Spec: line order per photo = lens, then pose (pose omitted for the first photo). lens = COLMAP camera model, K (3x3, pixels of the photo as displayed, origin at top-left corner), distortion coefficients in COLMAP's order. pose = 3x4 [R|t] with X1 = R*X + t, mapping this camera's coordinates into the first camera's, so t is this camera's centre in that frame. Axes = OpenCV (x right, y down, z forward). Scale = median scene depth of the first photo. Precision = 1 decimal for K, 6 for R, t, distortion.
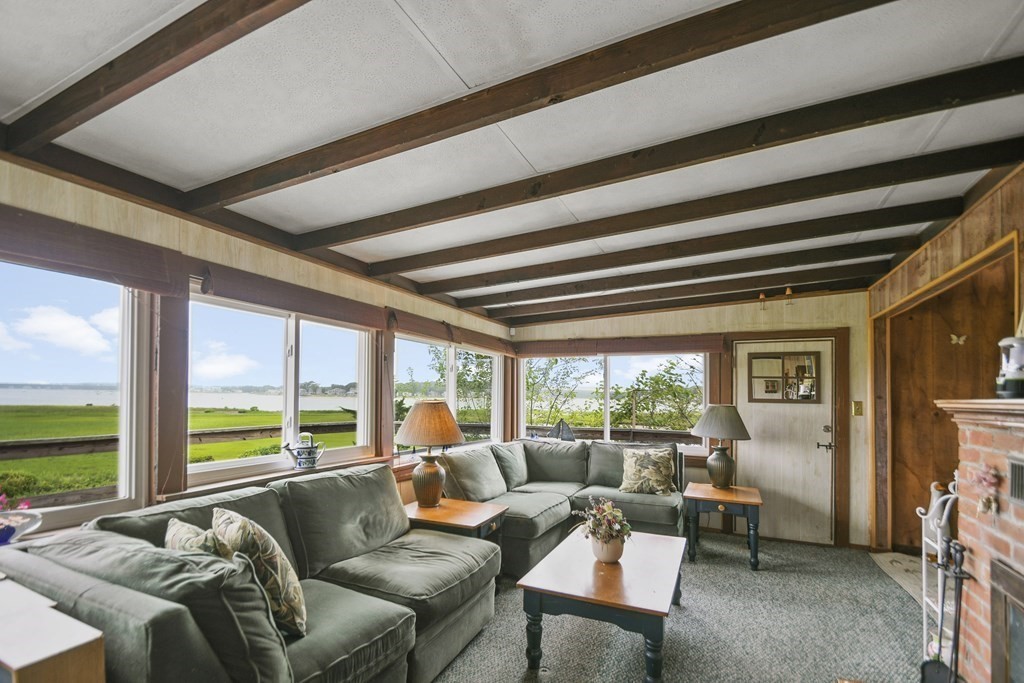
lens RADIAL K [[450.3, 0, 514.4], [0, 450.3, 383.2], [0, 0, 1]] dist [0.022804, -0.019317]
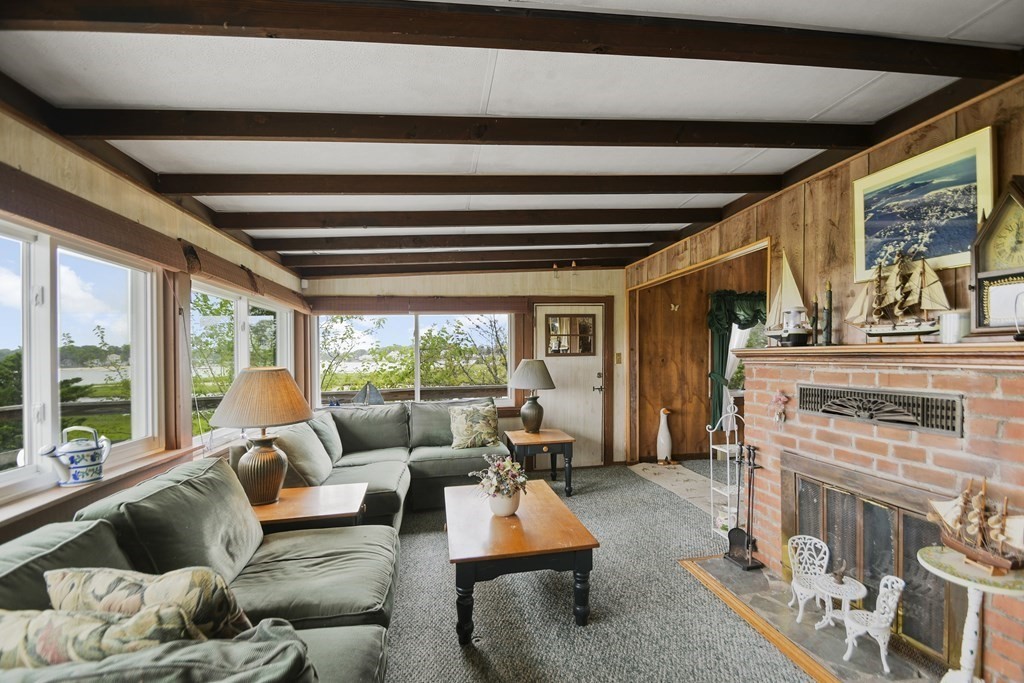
lens RADIAL K [[447.8, 0, 505.1], [0, 447.8, 354.8], [0, 0, 1]] dist [0.015497, -0.018832]
pose [[0.827191, -0.031029, 0.561064, -0.251881], [0.016378, 0.999381, 0.031123, -0.000422], [-0.561682, -0.016555, 0.827187, 0.117948]]
